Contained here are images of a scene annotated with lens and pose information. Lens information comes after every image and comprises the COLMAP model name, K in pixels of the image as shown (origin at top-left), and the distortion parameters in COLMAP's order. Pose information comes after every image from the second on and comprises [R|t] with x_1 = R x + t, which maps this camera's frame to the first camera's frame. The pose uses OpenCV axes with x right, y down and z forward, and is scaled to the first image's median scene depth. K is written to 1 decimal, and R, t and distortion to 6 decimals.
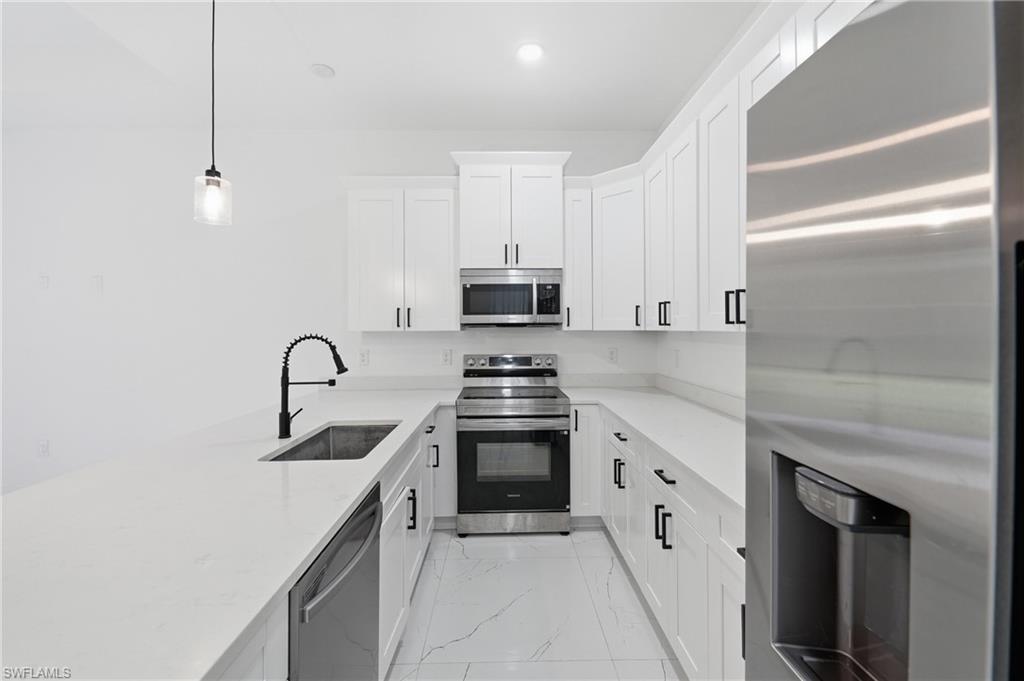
lens RADIAL K [[424.0, 0, 508.5], [0, 424.0, 327.6], [0, 0, 1]] dist [0.001618, -0.001036]
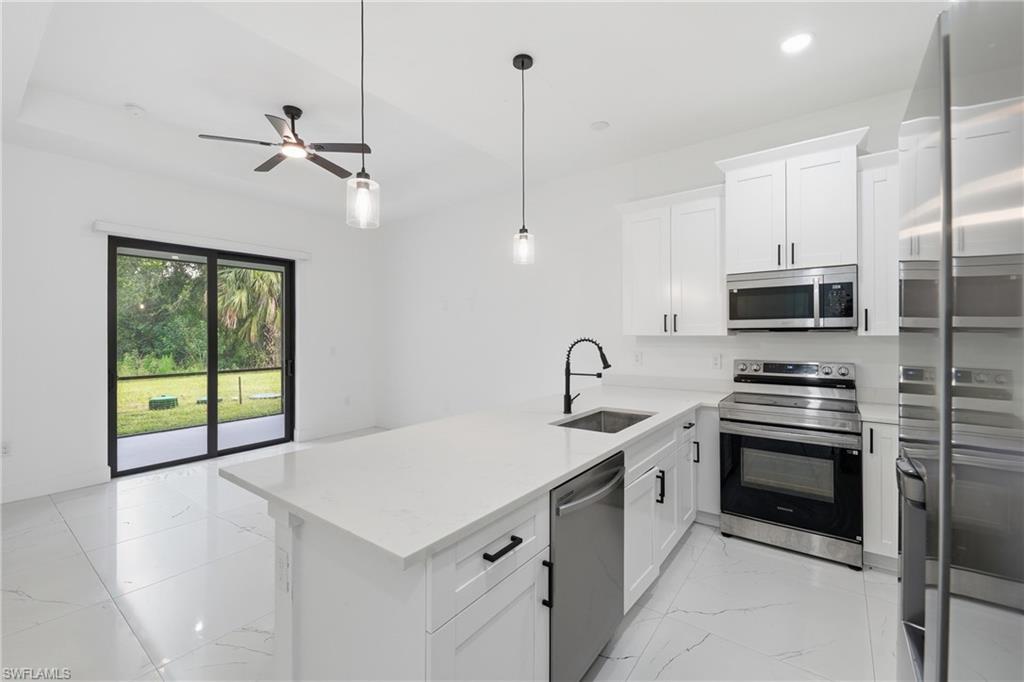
lens RADIAL K [[424.0, 0, 514.7], [0, 424.0, 332.9], [0, 0, 1]] dist [0.001618, -0.001036]
pose [[0.785780, 0.000981, -0.618505, 0.118230], [0.001738, 0.999991, 0.003793, -0.003430], [0.618503, -0.004056, 0.785772, -0.115253]]
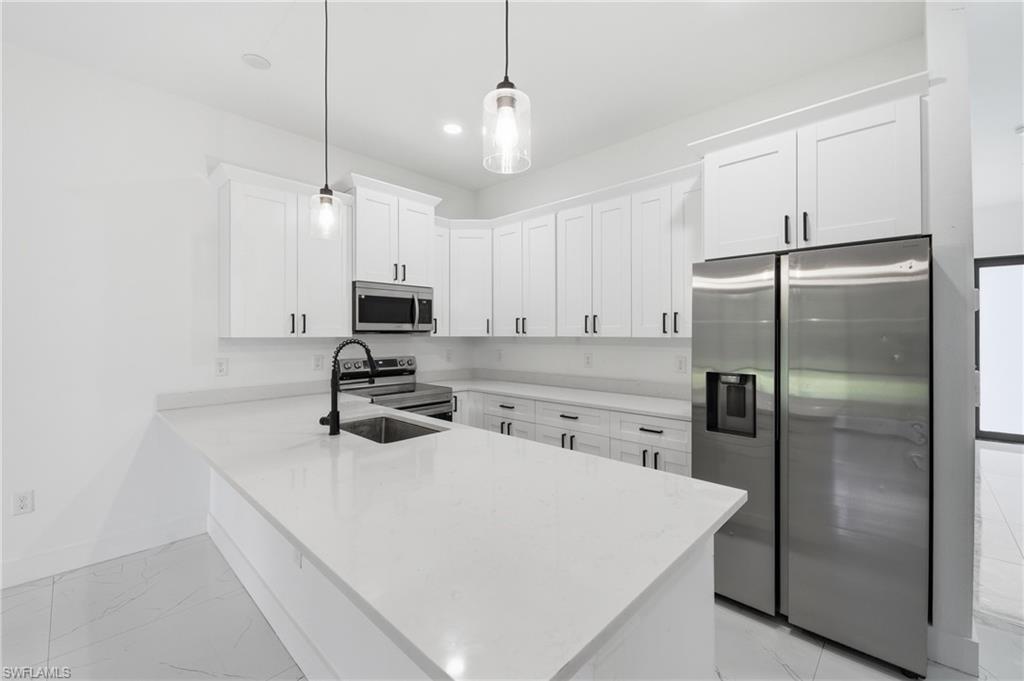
lens RADIAL K [[424.0, 0, 512.6], [0, 424.0, 334.7], [0, 0, 1]] dist [0.001618, -0.001036]
pose [[0.703777, 0.003854, 0.710411, -0.625491], [-0.004228, 0.999990, -0.001237, 0.001694], [-0.710409, -0.002133, 0.703786, -0.064710]]
